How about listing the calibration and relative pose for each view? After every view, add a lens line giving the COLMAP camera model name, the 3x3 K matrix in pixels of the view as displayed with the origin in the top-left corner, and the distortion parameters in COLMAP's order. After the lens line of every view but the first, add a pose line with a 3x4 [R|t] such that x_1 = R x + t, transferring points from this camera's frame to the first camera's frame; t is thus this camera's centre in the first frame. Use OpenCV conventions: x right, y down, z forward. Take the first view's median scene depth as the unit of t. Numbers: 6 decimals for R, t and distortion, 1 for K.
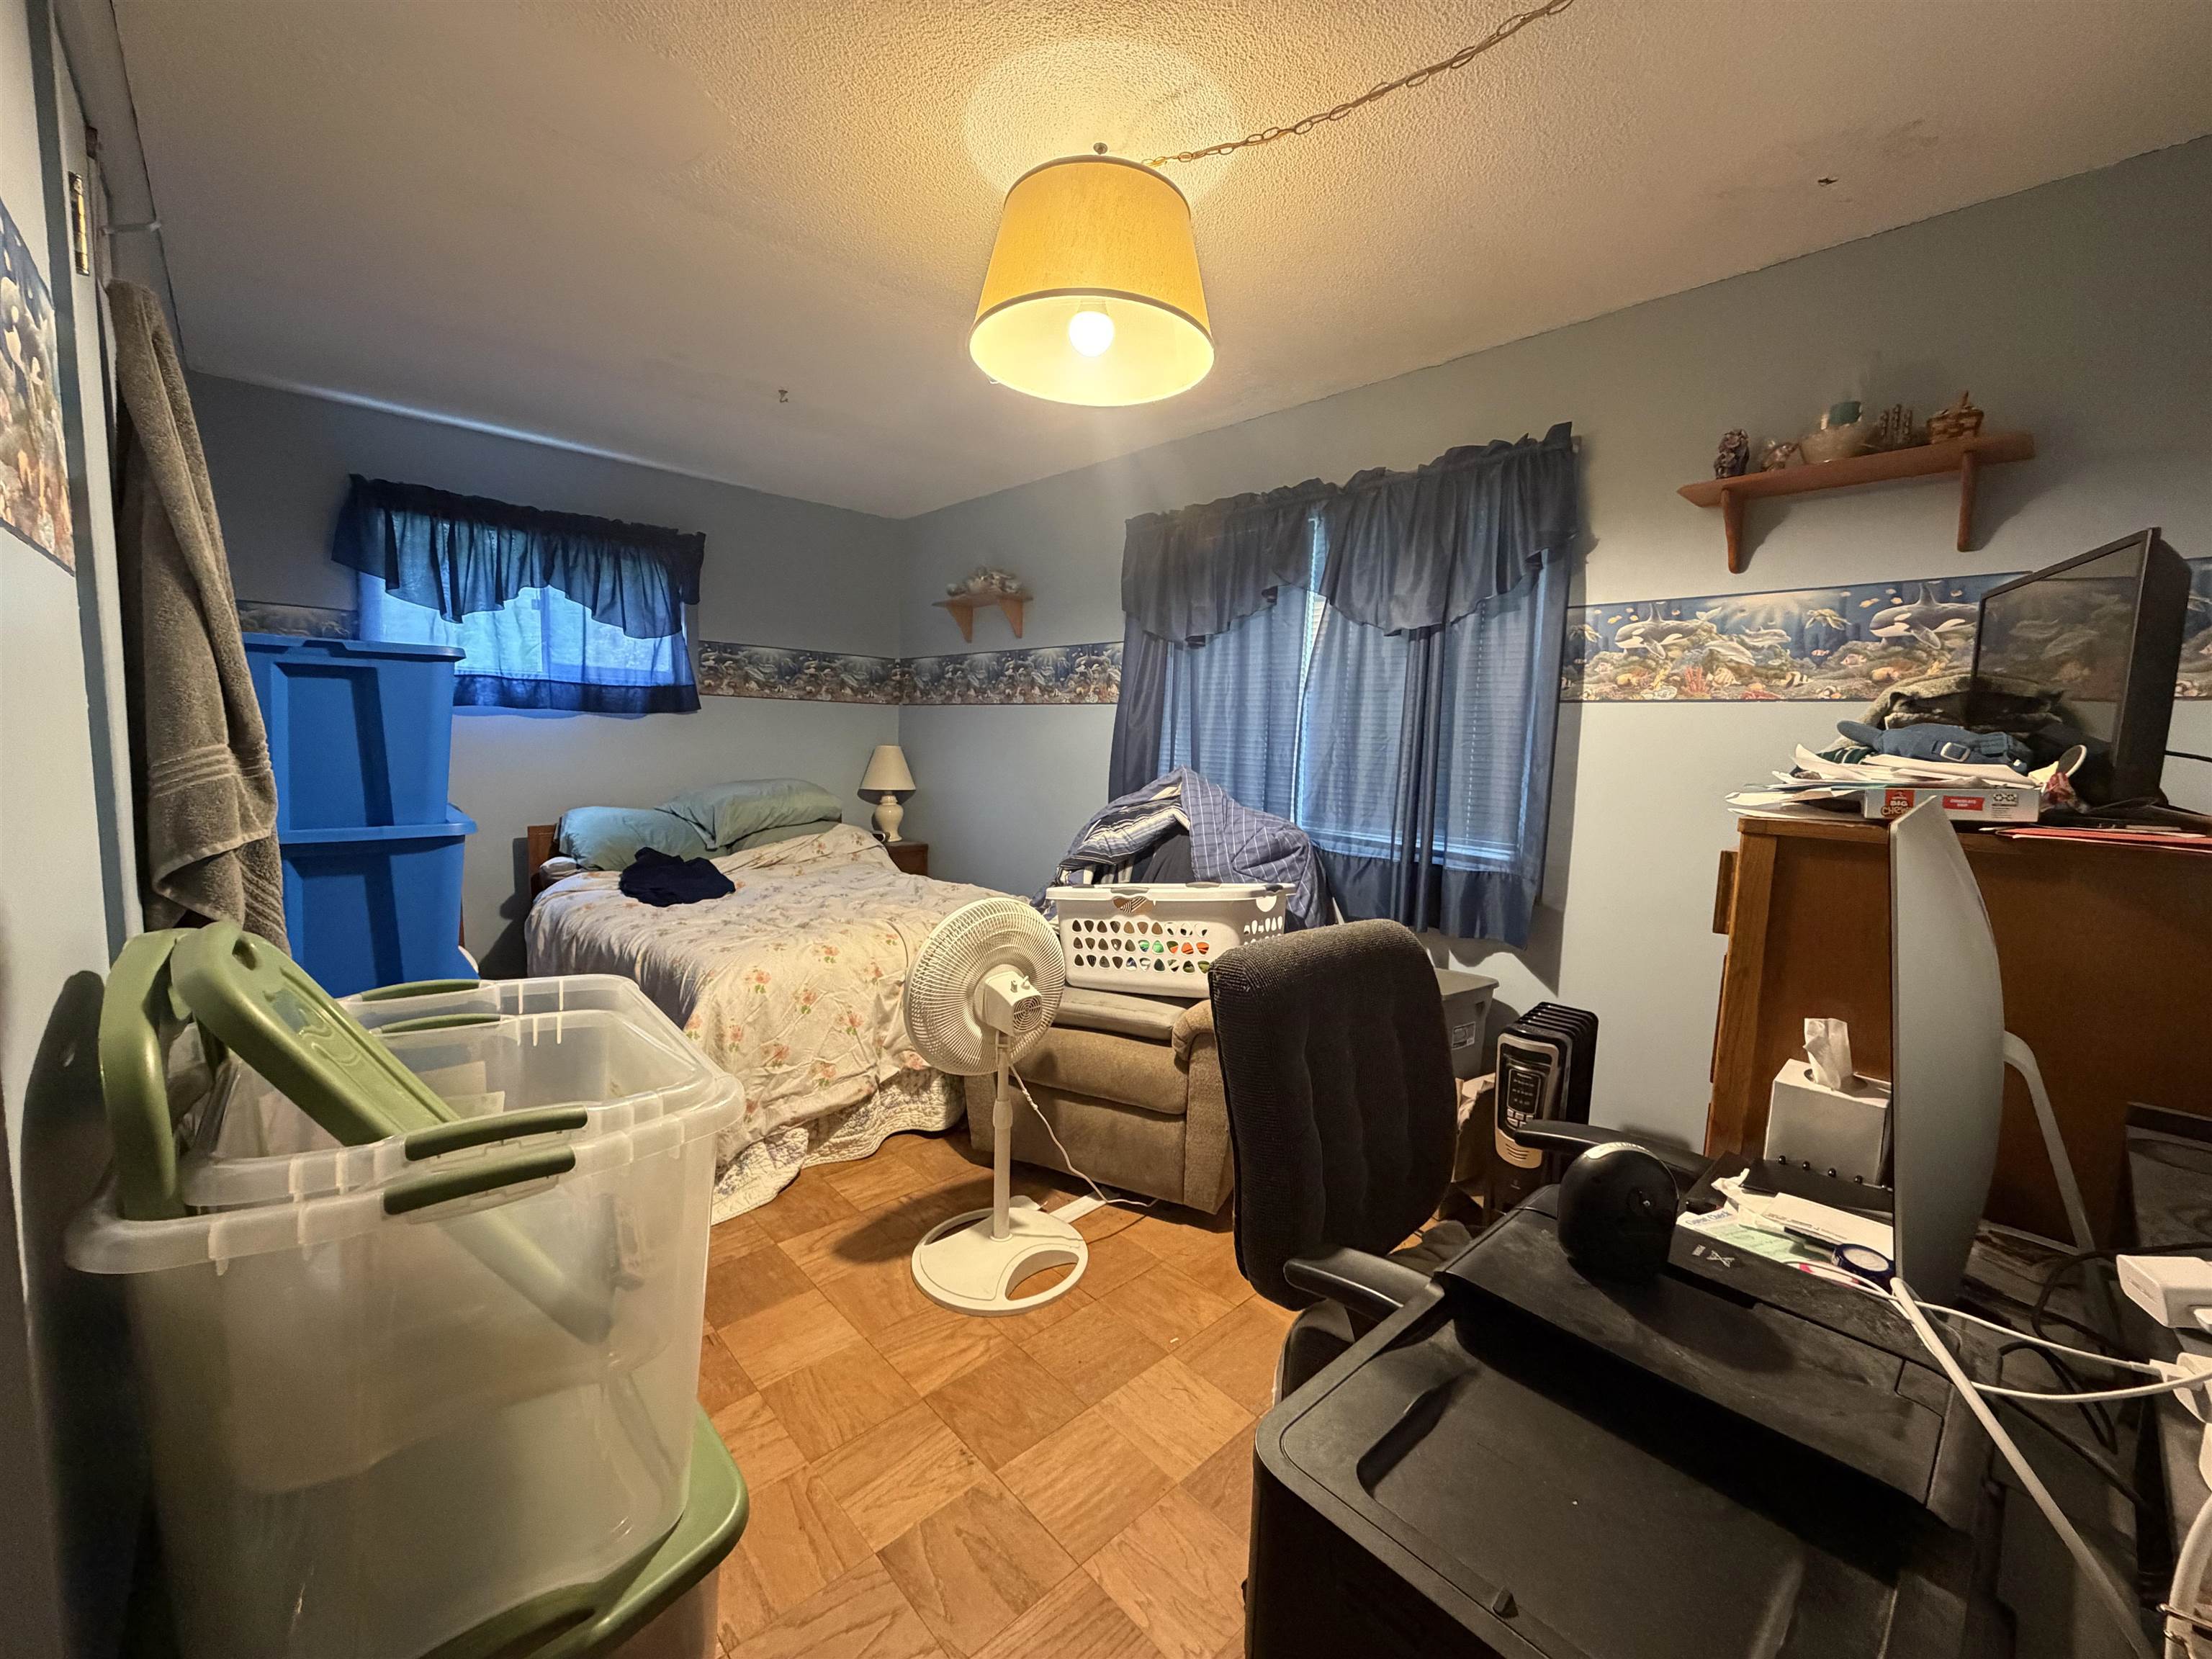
lens RADIAL K [[881.3, 0, 1102.3], [0, 881.3, 831.3], [0, 0, 1]] dist [-0.000303, 0.000267]
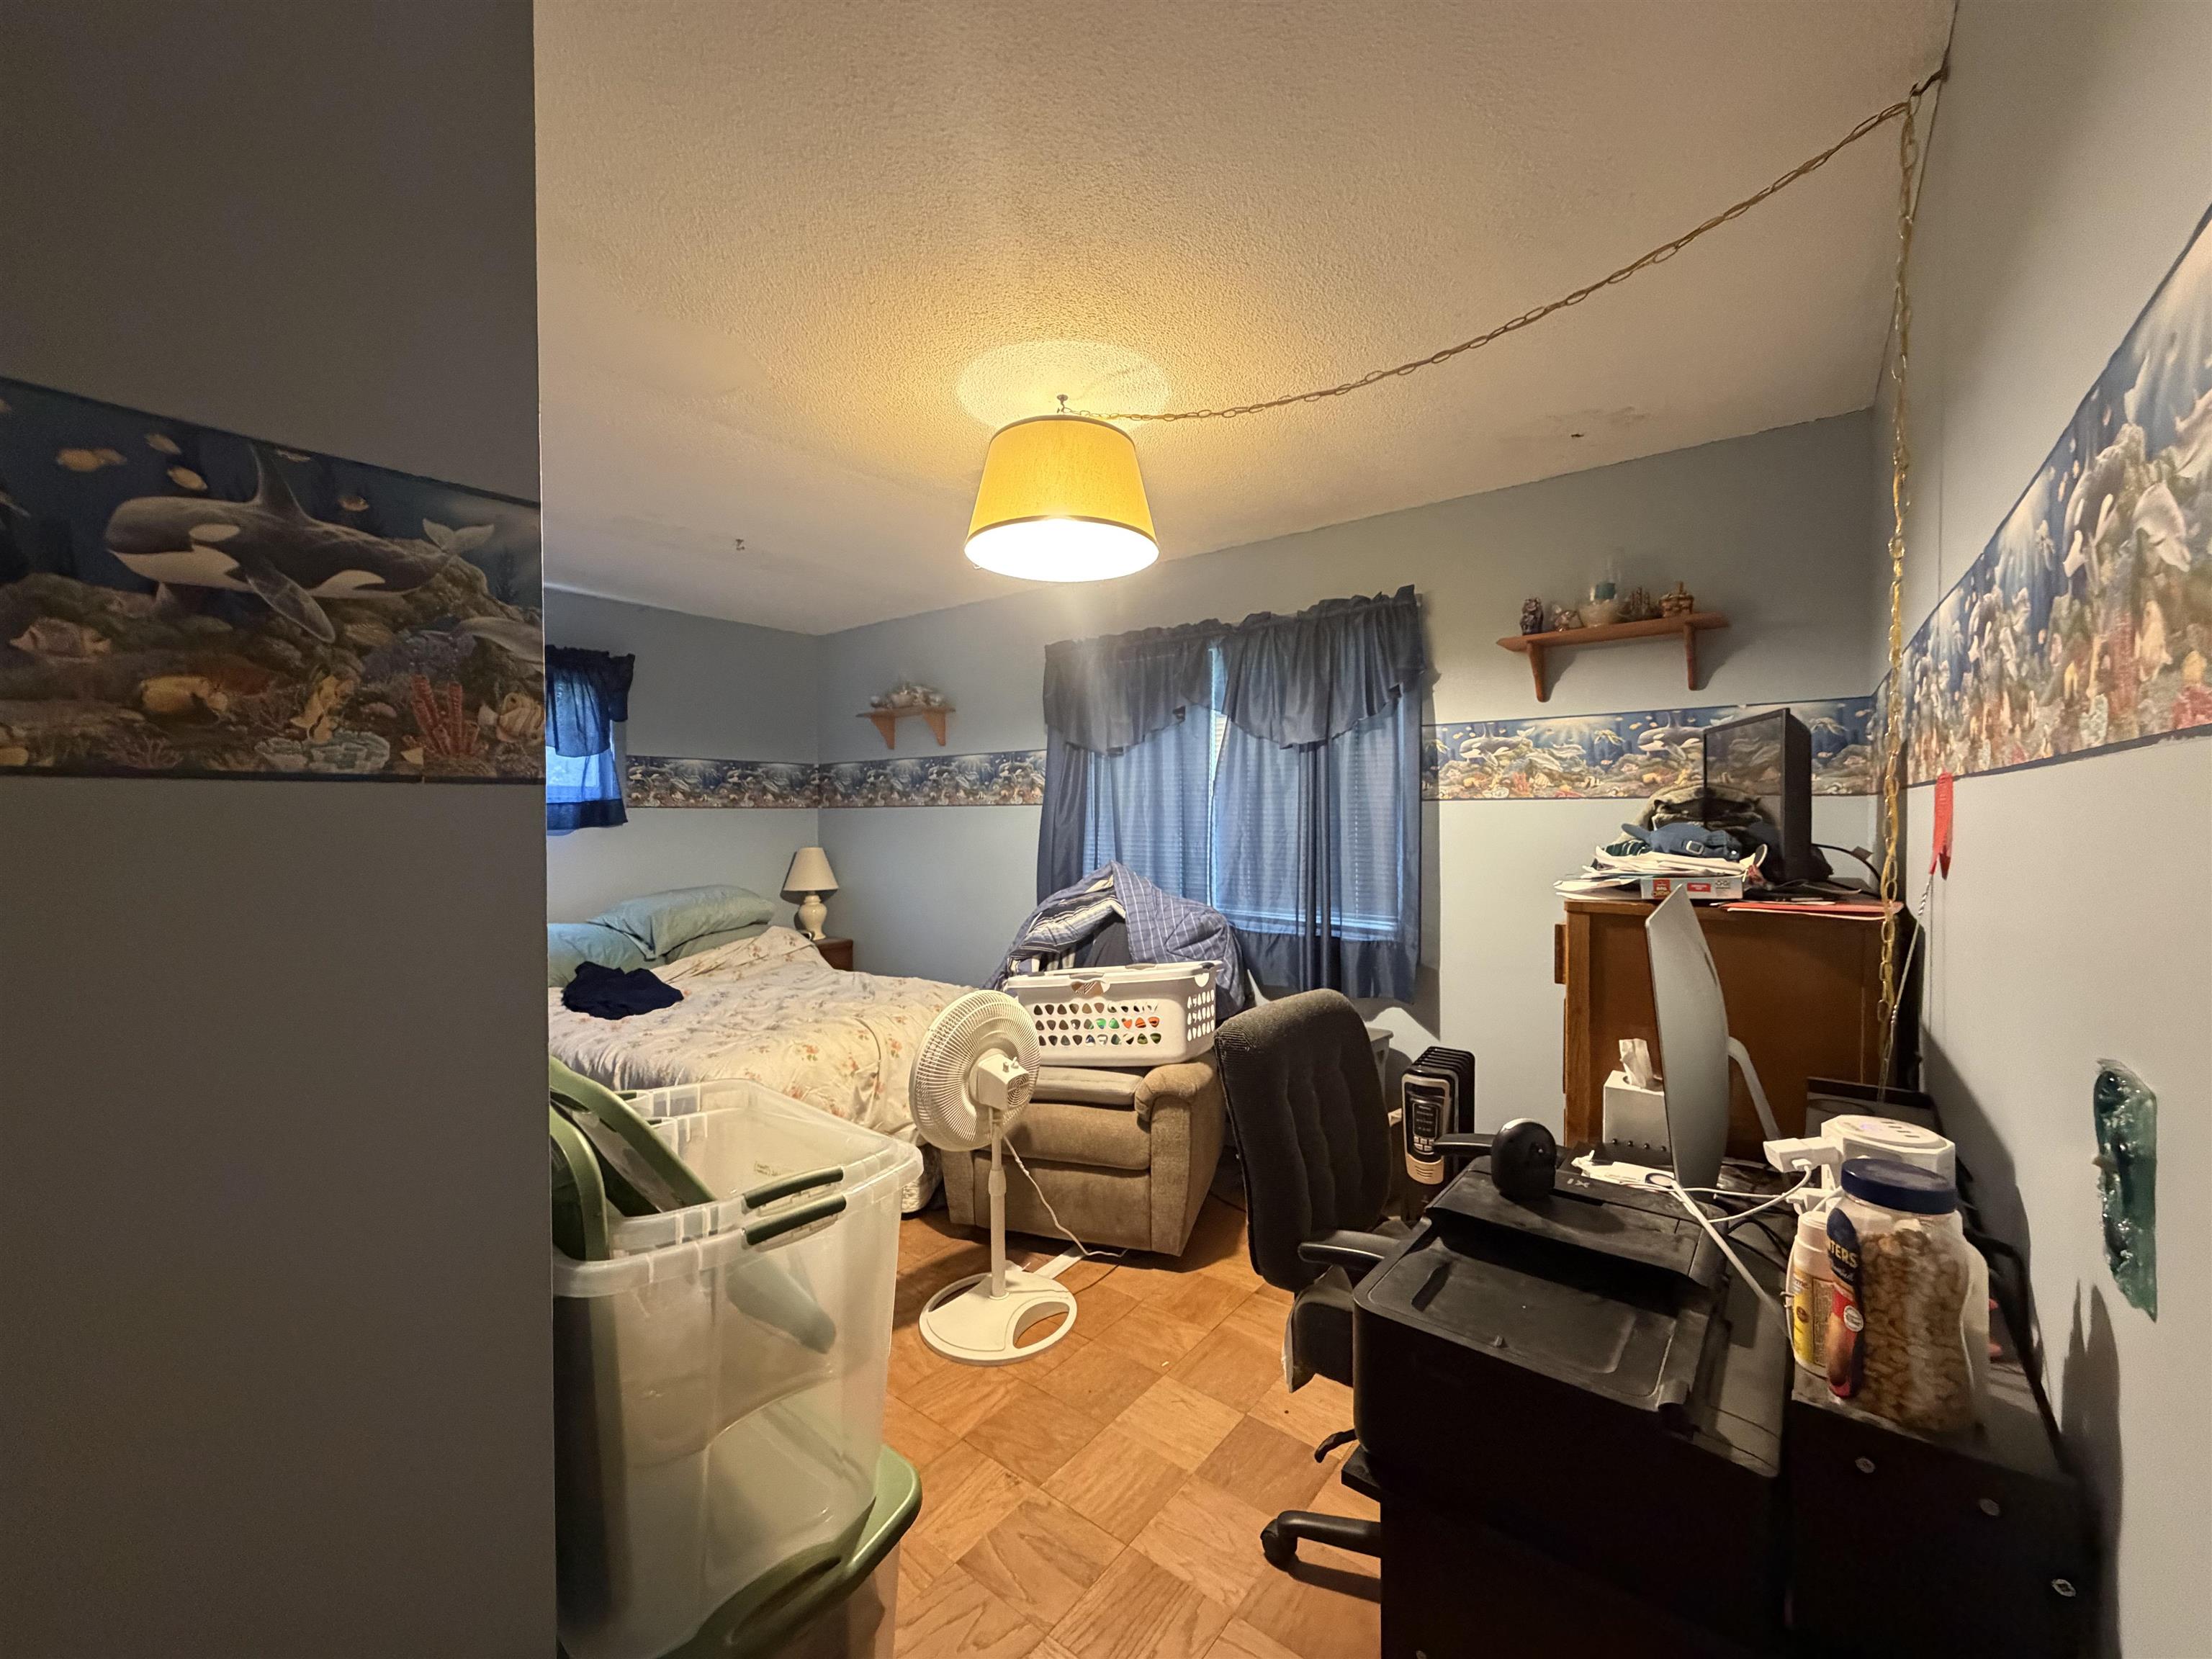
lens RADIAL K [[881.3, 0, 1102.3], [0, 881.3, 831.3], [0, 0, 1]] dist [-0.000303, 0.000267]
pose [[0.987928, -0.039705, 0.149737, -0.117568], [0.052413, 0.995261, -0.081900, -0.026342], [-0.145776, 0.088759, 0.985328, -0.159774]]
